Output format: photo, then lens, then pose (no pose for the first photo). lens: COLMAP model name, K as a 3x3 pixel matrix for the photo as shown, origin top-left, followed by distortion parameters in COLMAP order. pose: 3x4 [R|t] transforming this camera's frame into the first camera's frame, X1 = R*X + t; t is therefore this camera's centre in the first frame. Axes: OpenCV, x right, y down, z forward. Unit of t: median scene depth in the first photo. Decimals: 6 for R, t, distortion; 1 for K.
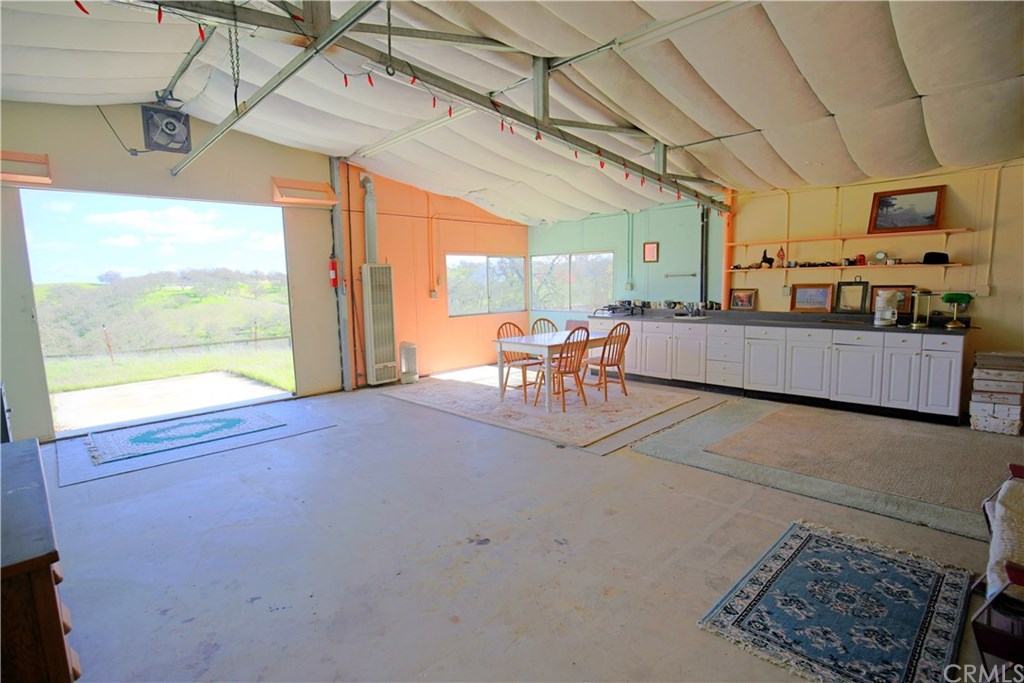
lens RADIAL K [[497.5, 0, 513.7], [0, 497.5, 341.4], [0, 0, 1]] dist [-0.033715, 0.004363]
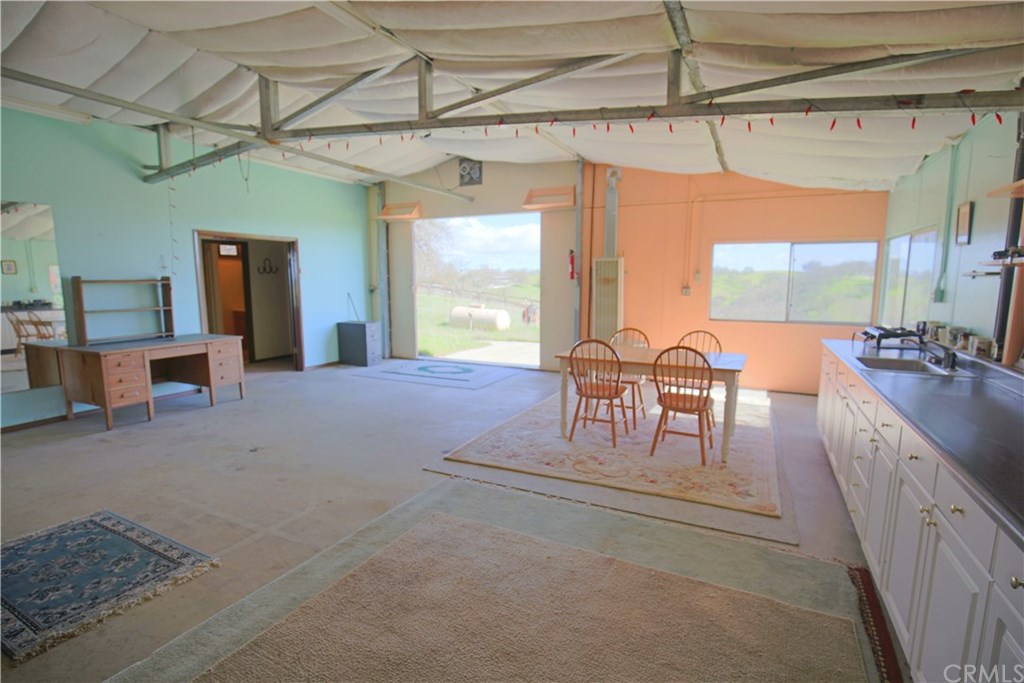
lens RADIAL K [[497.5, 0, 512.5], [0, 497.5, 344.4], [0, 0, 1]] dist [-0.033715, 0.004363]
pose [[0.325850, 0.147894, -0.933782, 0.806959], [-0.121836, 0.986022, 0.113653, -0.093776], [0.937538, 0.076734, 0.339314, 0.627232]]
